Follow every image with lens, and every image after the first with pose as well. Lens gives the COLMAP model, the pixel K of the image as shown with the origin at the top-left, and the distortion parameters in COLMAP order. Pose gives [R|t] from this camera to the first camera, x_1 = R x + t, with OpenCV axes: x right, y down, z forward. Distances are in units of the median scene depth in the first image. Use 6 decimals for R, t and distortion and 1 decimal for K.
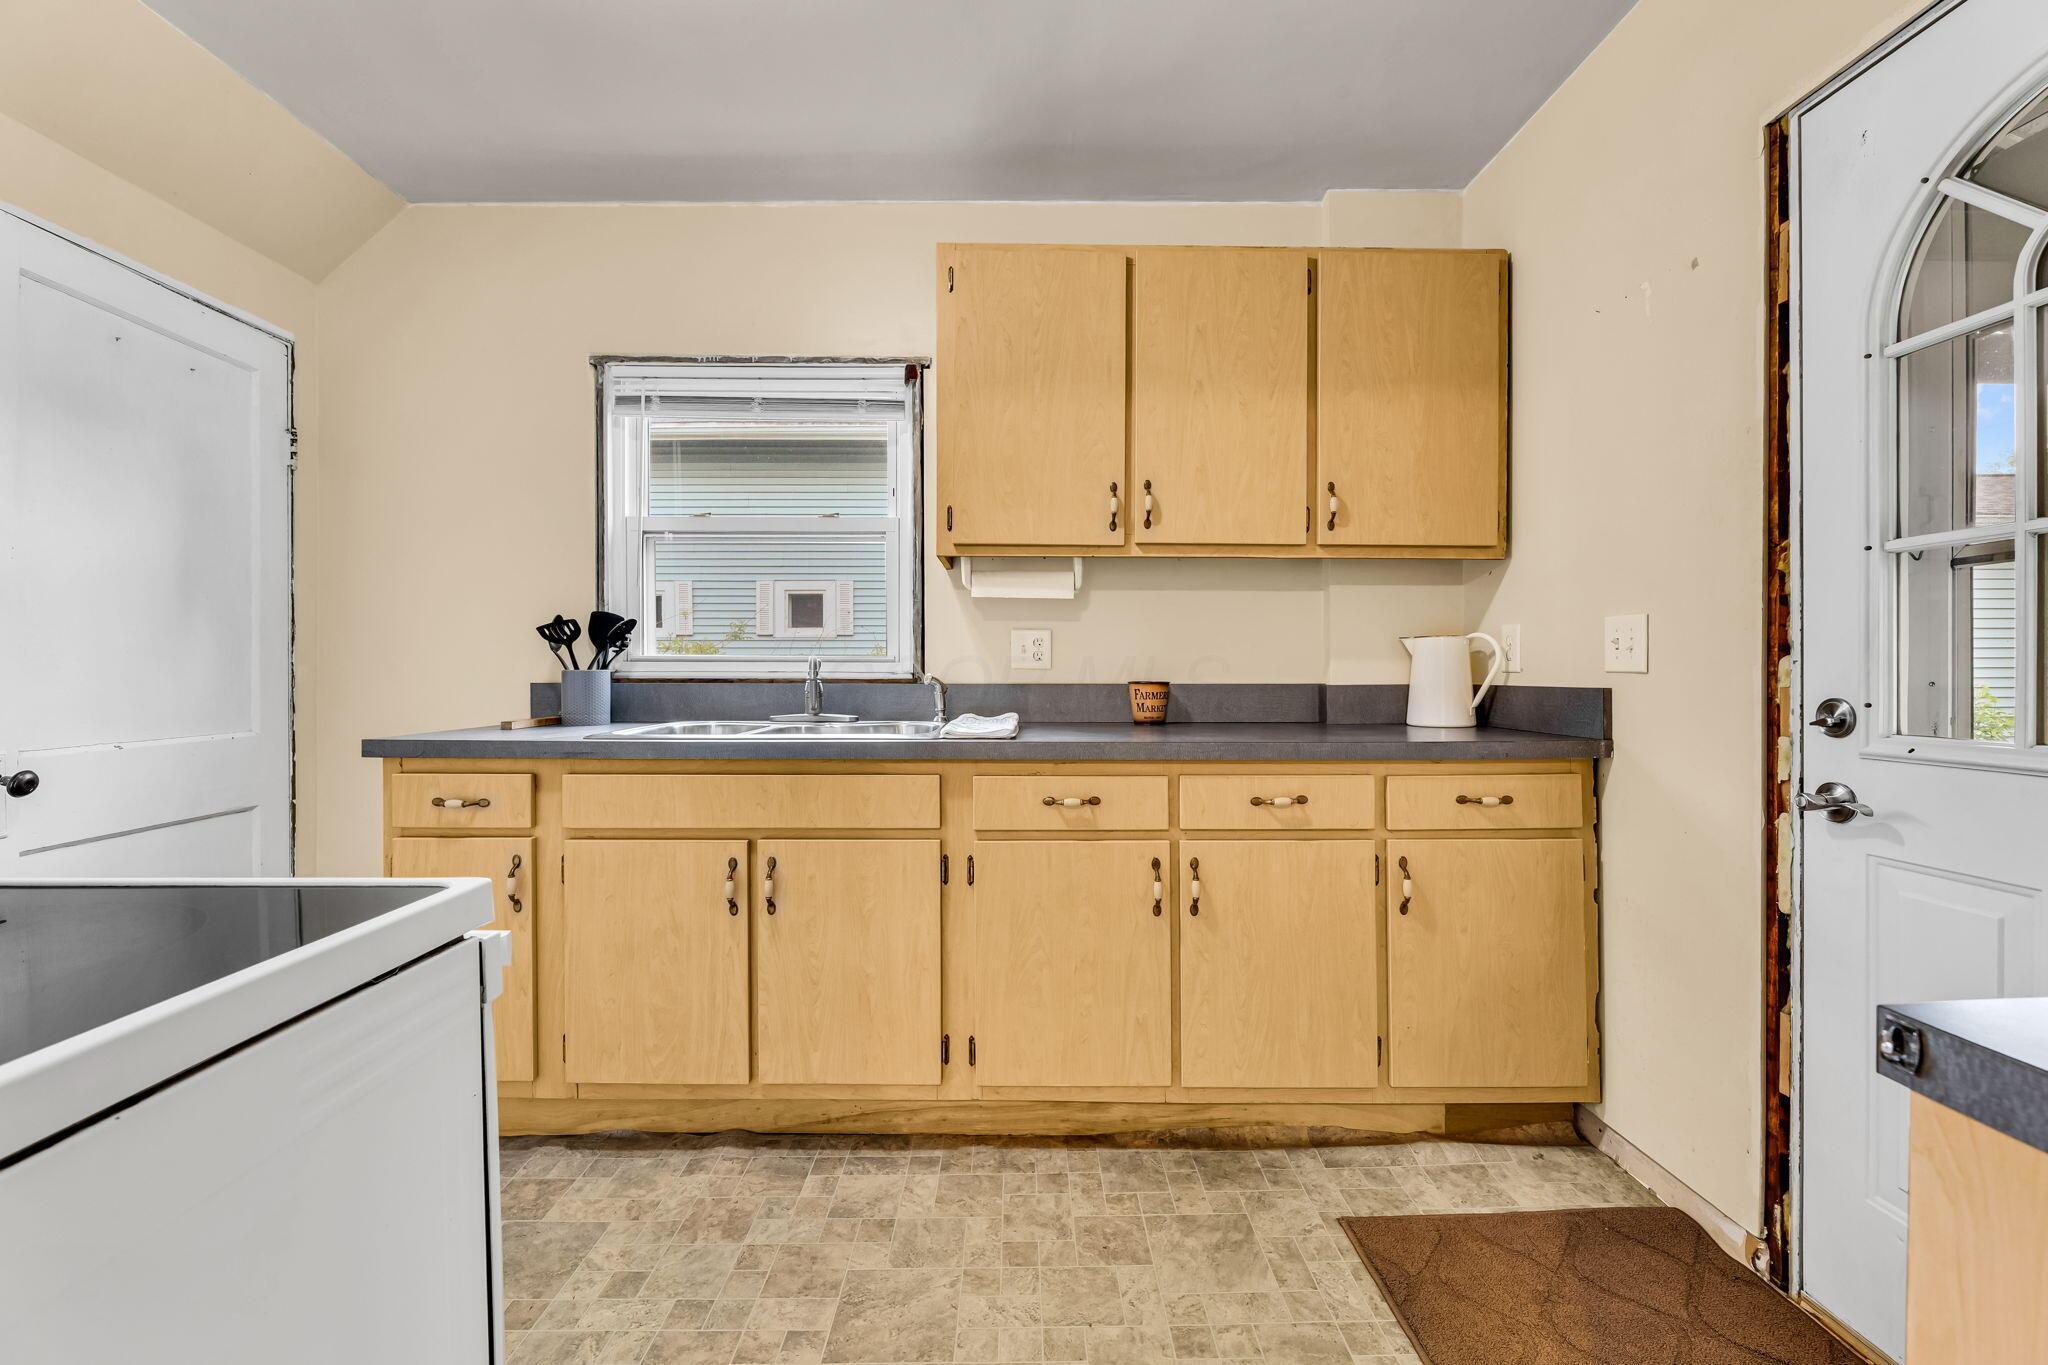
lens RADIAL K [[901.1, 0, 1024.0], [0, 901.1, 682.5], [0, 0, 1]] dist [-0.032331, 0.017090]
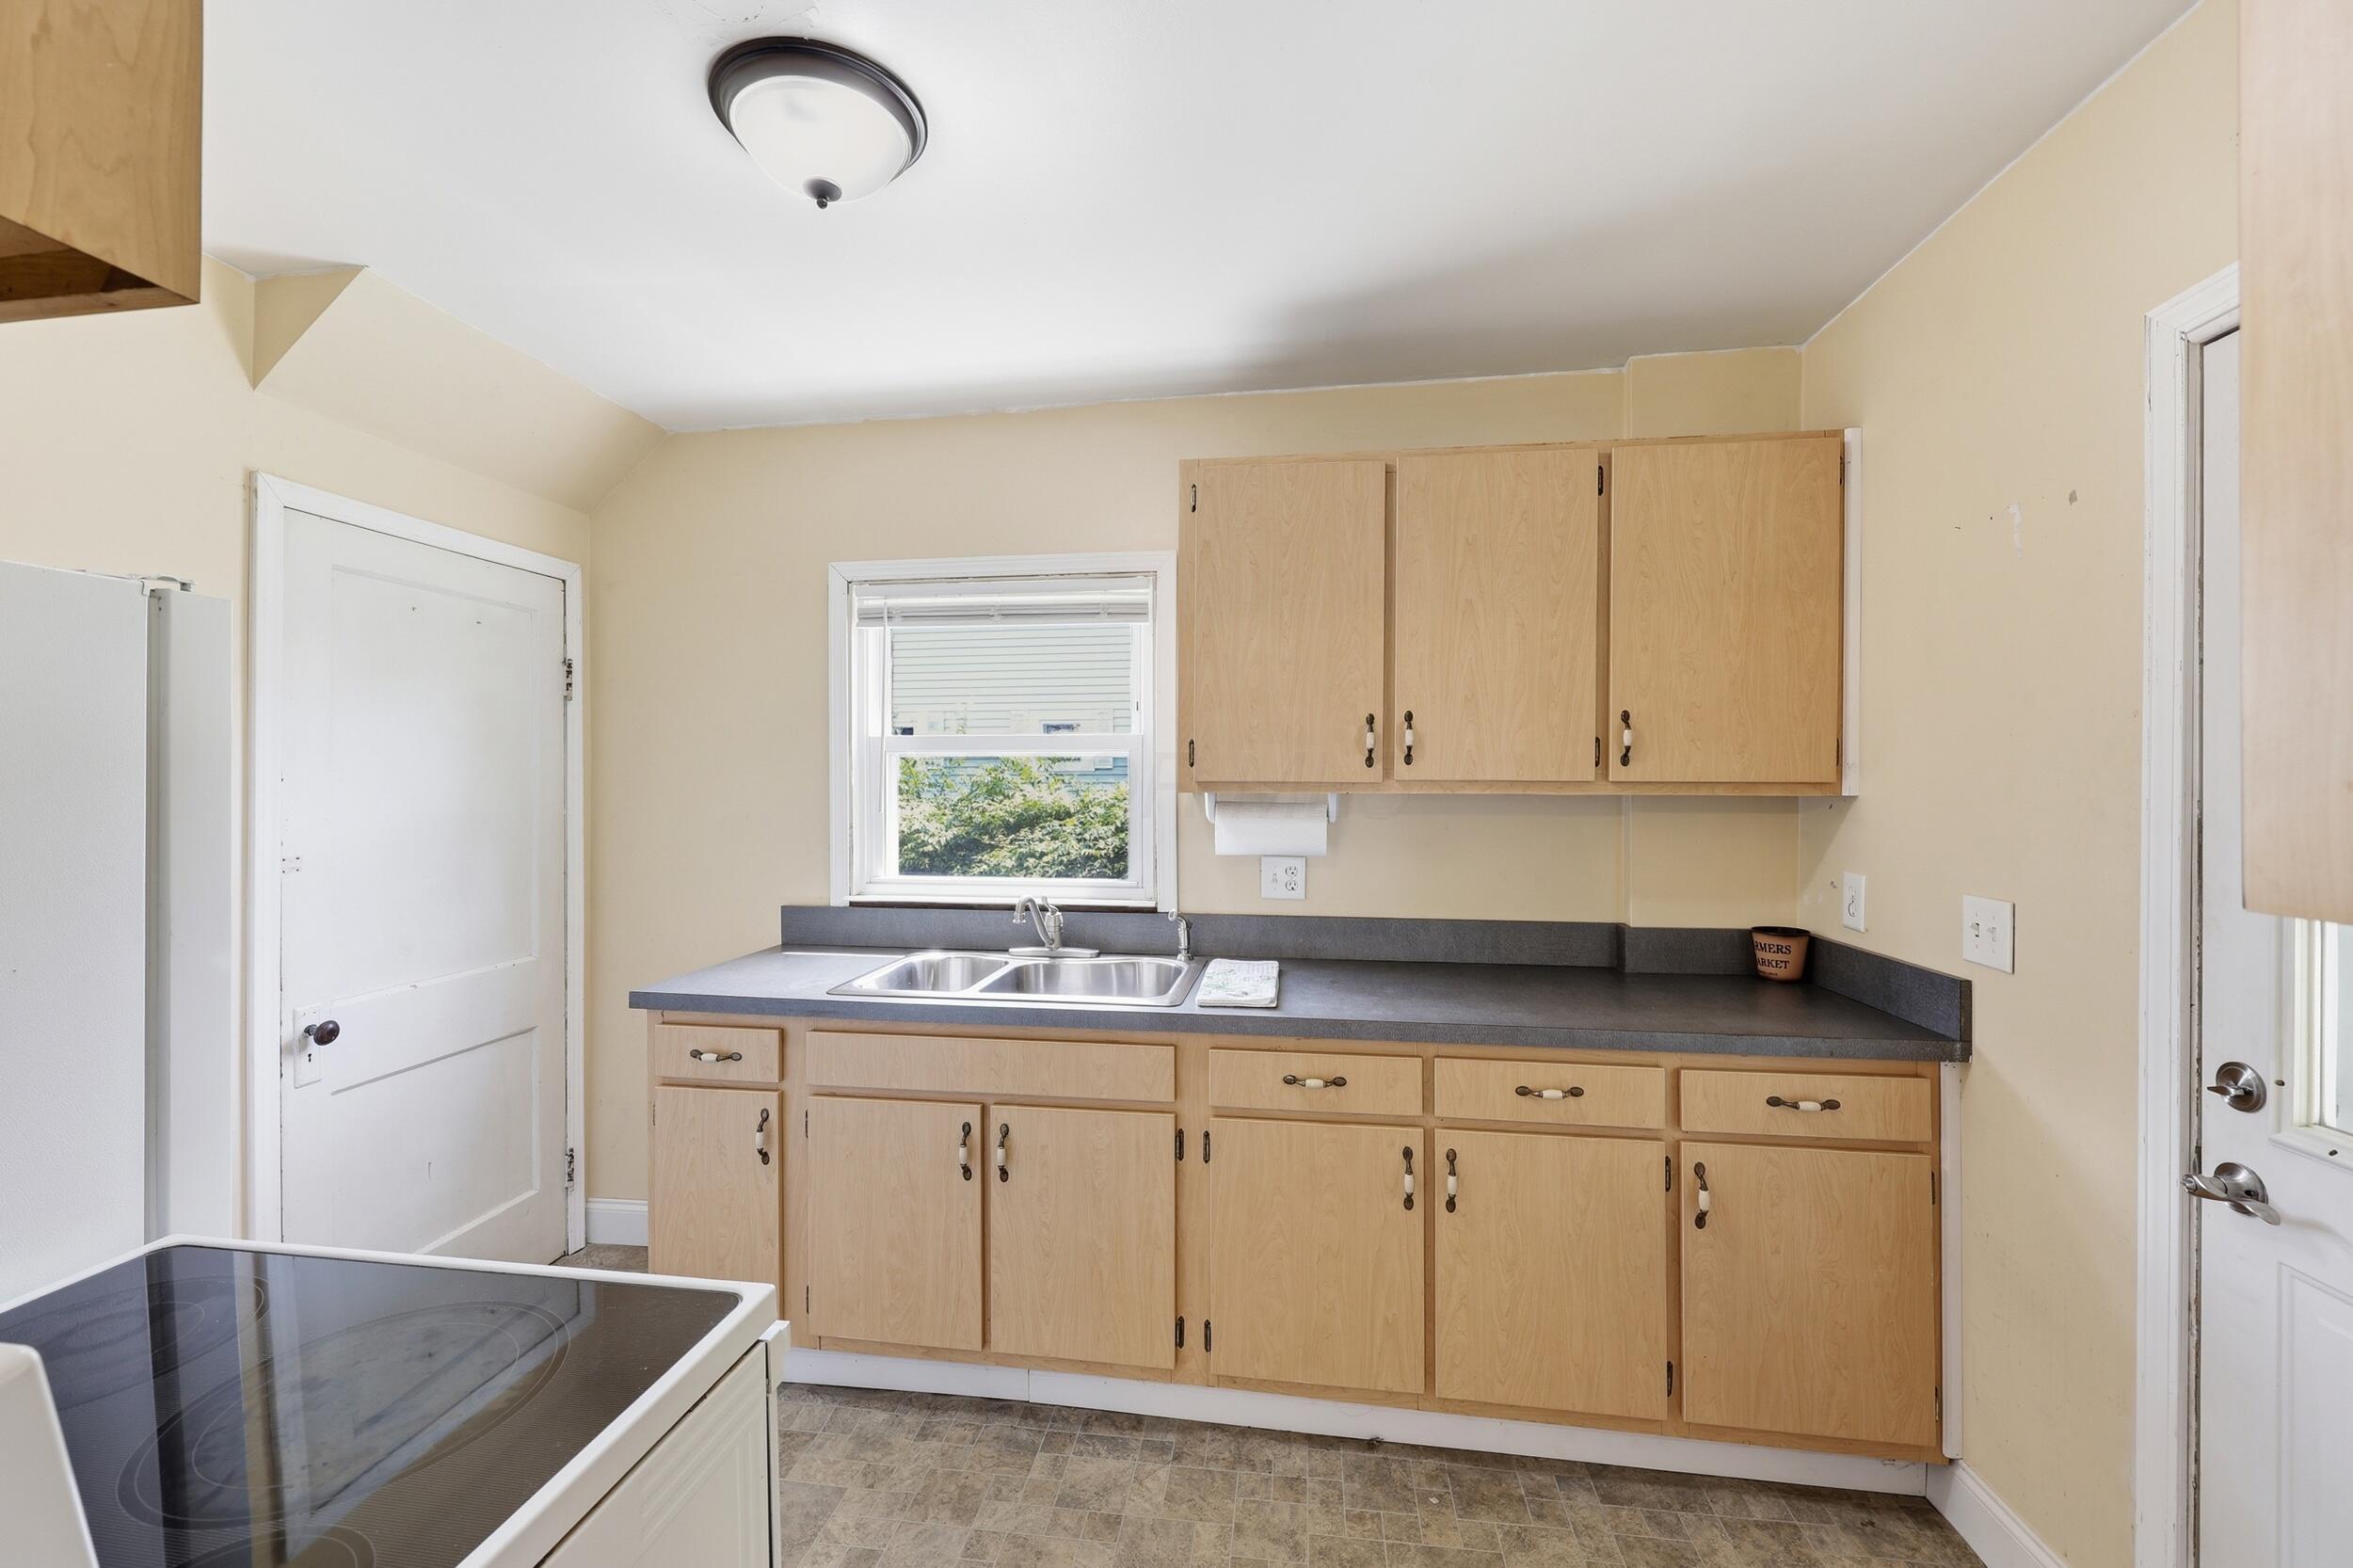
lens RADIAL K [[1007.8, 0, 1129.5], [0, 1007.8, 792.8], [0, 0, 1]] dist [-0.023818, 0.004935]
pose [[0.983403, 0.003405, -0.181403, 0.052567], [-0.001832, 0.999959, 0.008840, -0.177851], [0.181425, -0.008361, 0.983369, -0.057189]]
